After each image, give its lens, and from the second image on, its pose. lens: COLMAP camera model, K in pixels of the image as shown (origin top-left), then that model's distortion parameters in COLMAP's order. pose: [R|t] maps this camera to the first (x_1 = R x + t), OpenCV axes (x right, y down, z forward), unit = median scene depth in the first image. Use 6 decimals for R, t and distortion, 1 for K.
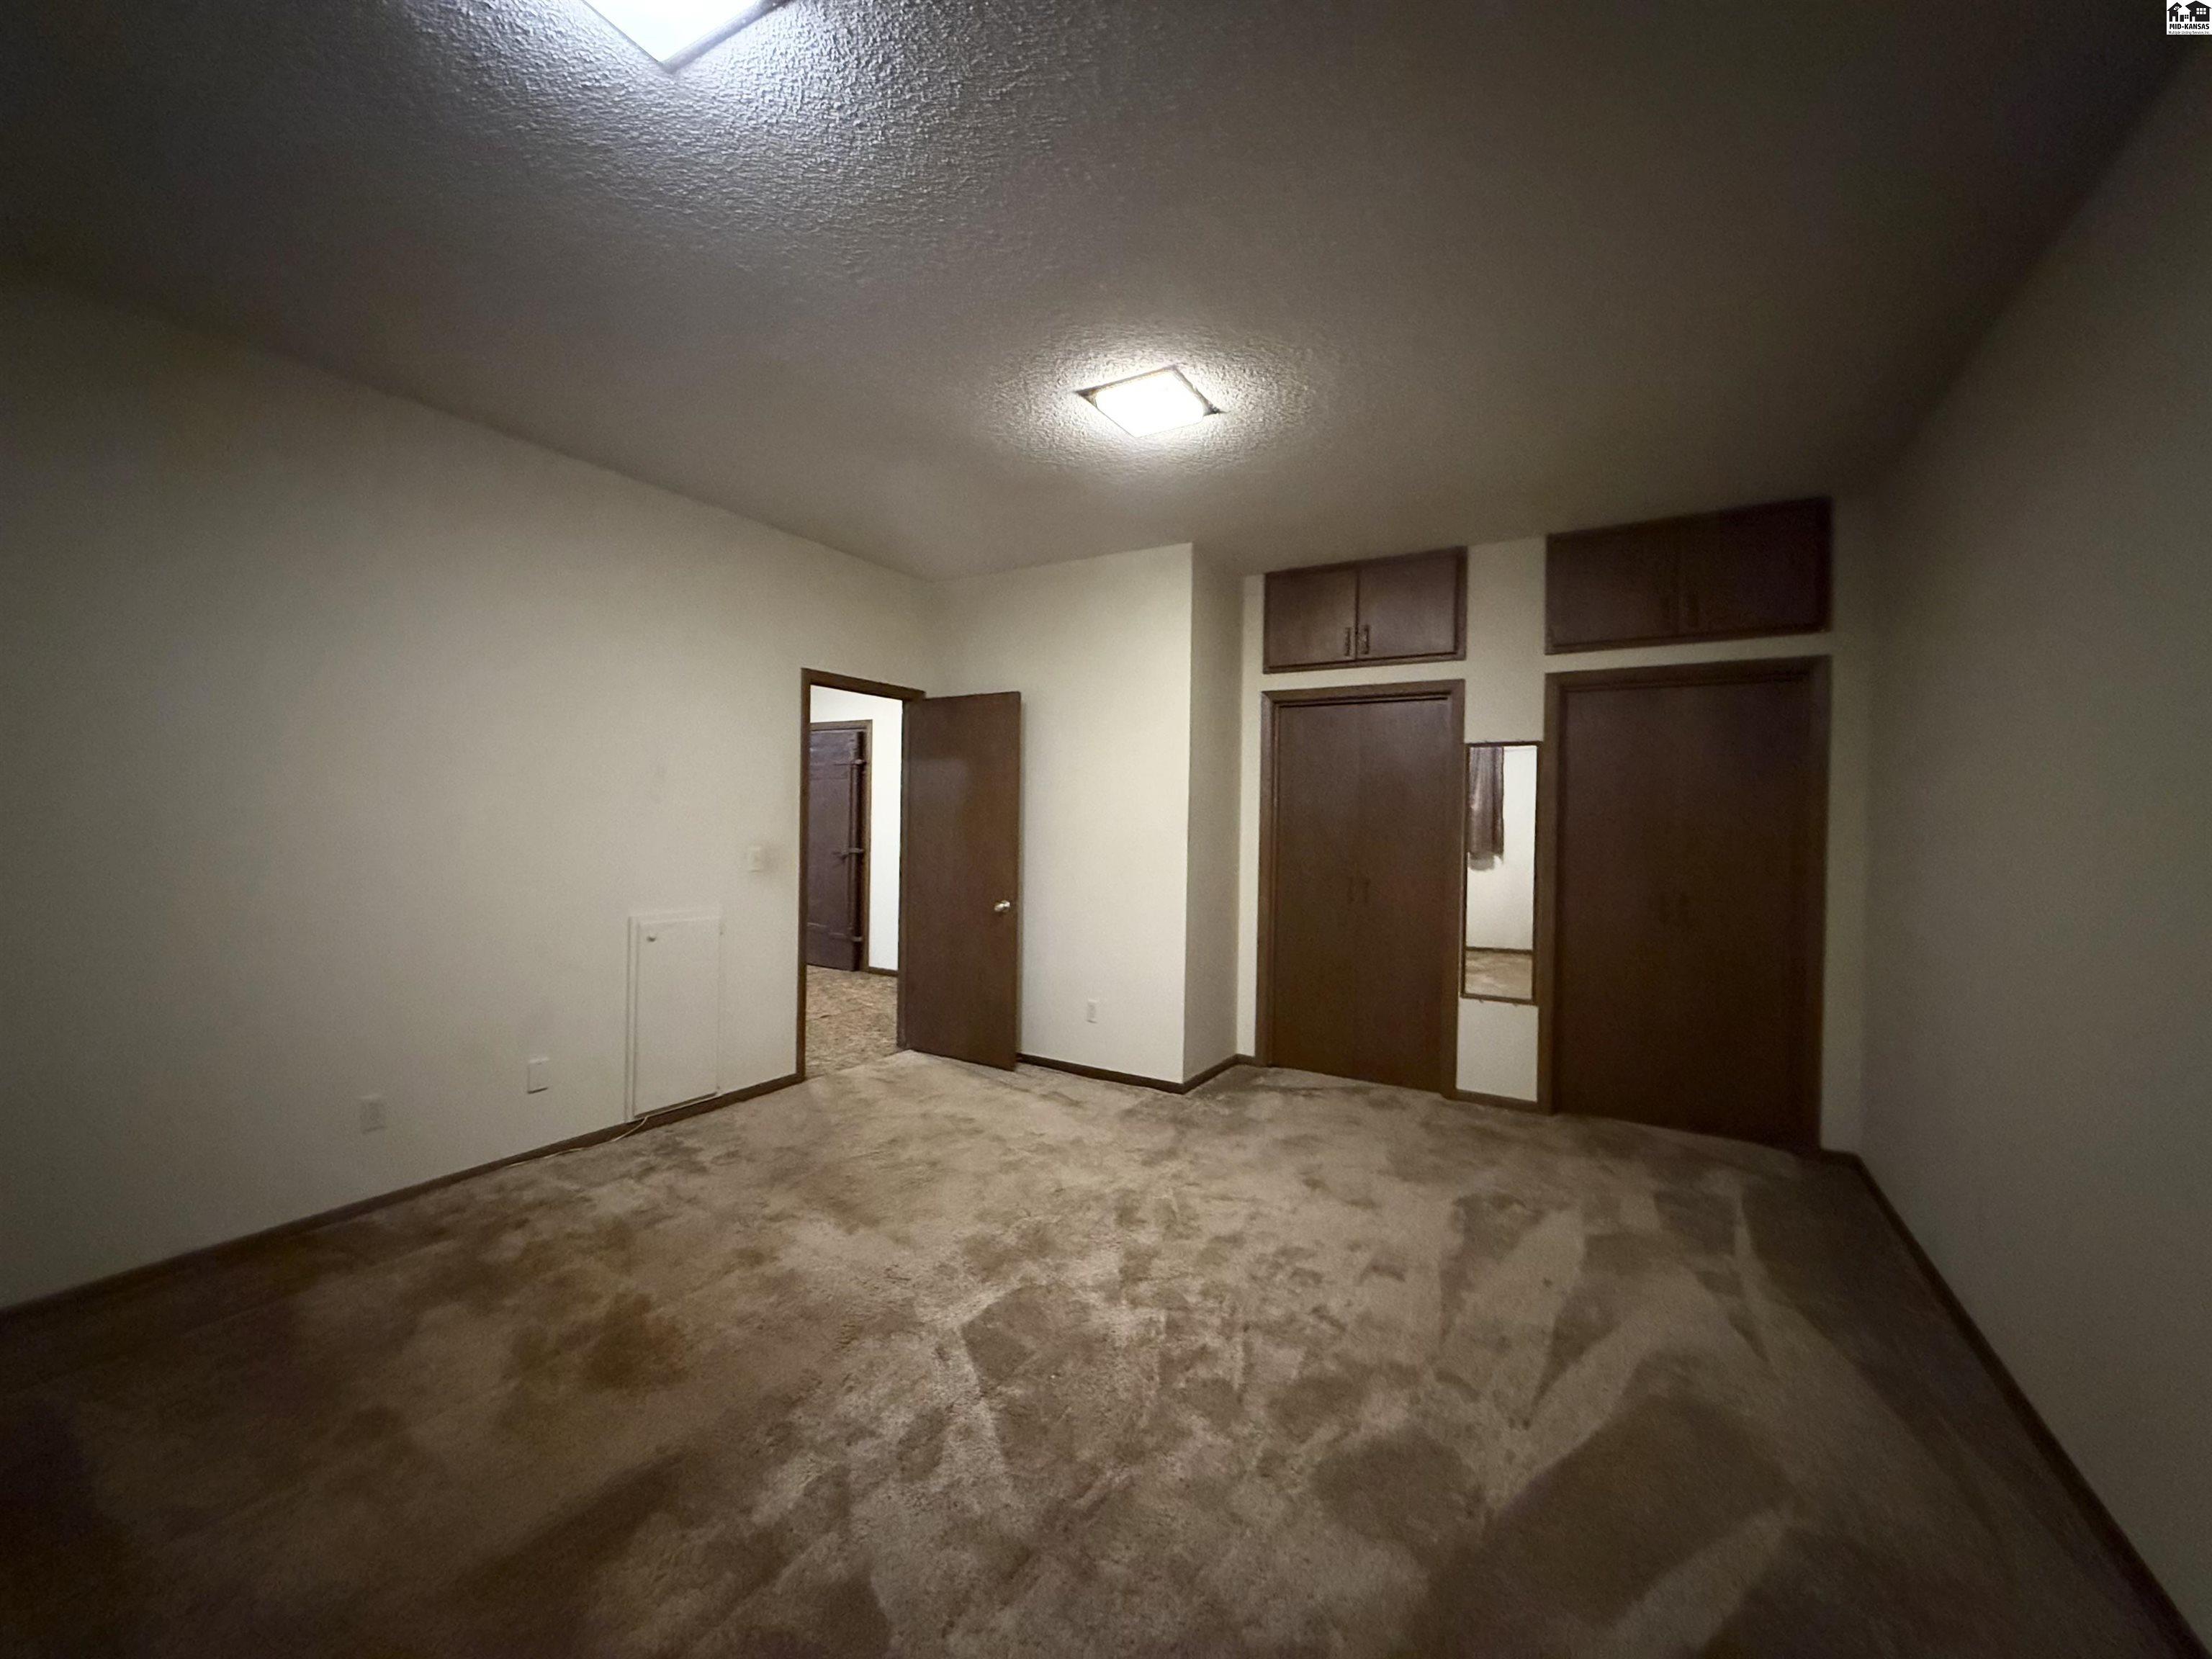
lens RADIAL K [[882.2, 0, 1092.0], [0, 882.2, 824.8], [0, 0, 1]] dist [-0.001072, 0.000422]
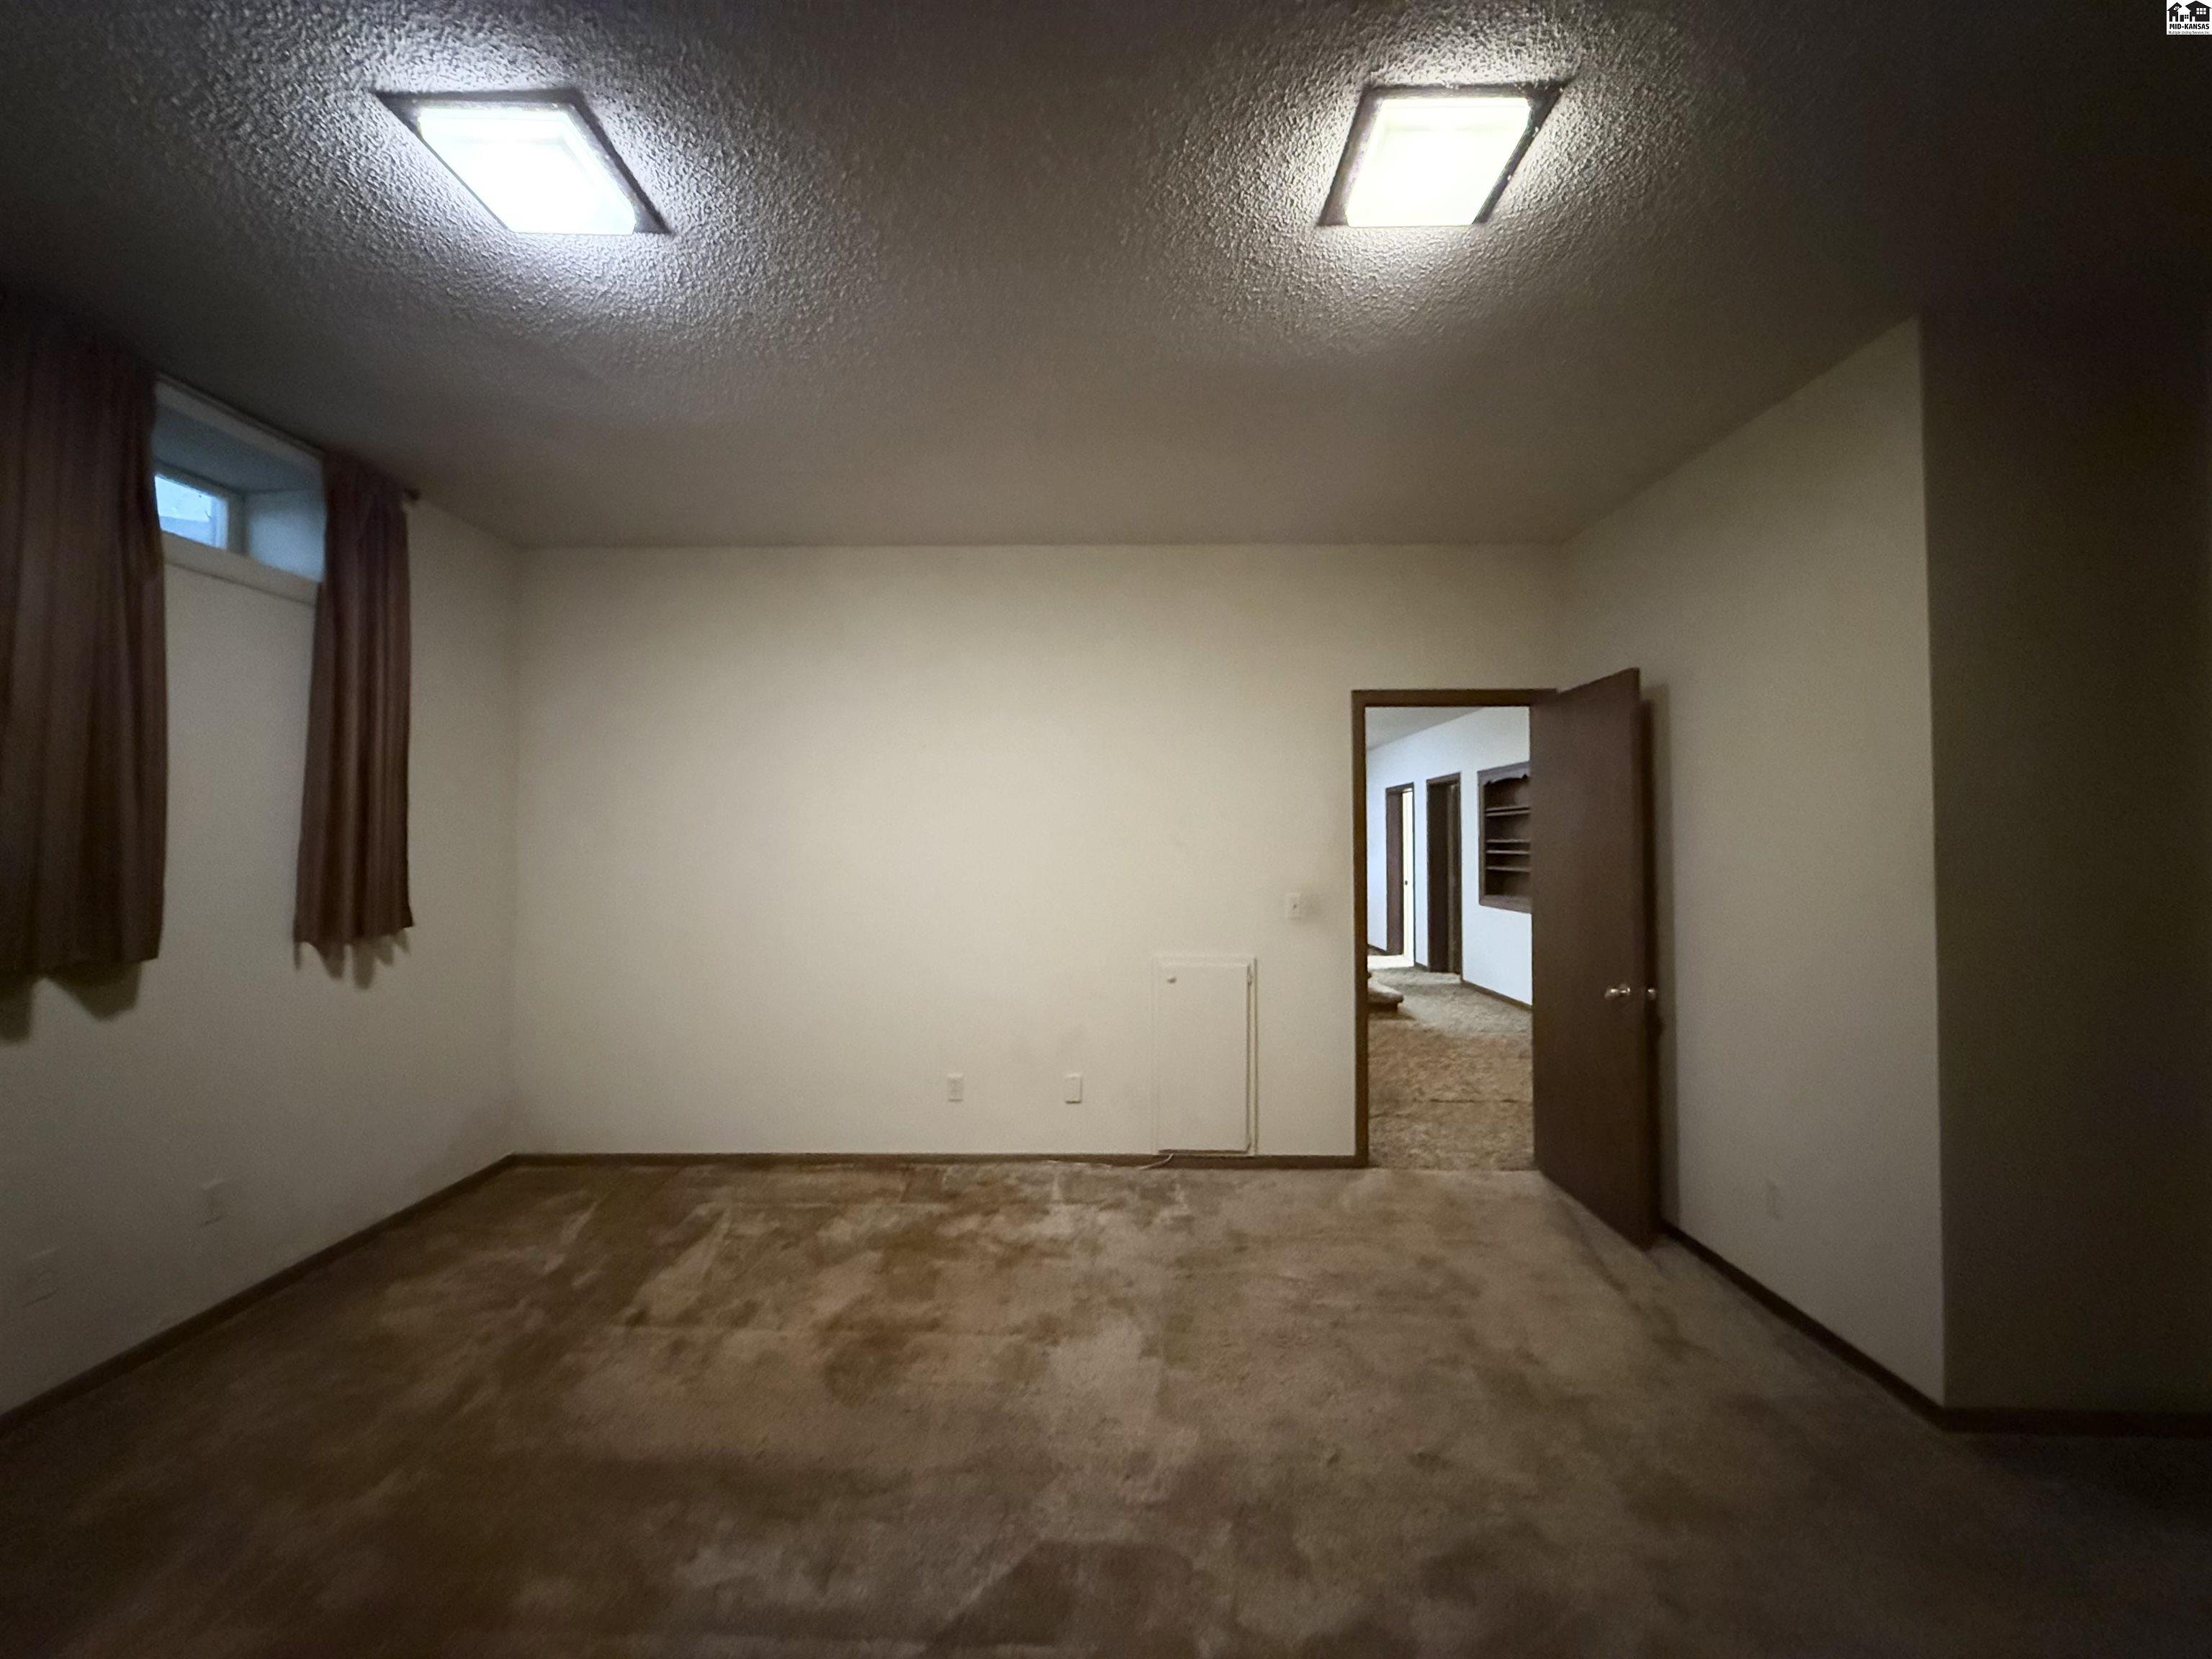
lens RADIAL K [[882.2, 0, 1092.0], [0, 882.2, 824.8], [0, 0, 1]] dist [-0.001072, 0.000422]
pose [[0.502823, -0.038339, -0.863538, 0.341555], [0.003986, 0.999108, -0.042037, -0.005840], [0.864380, 0.017695, 0.502528, 0.404945]]
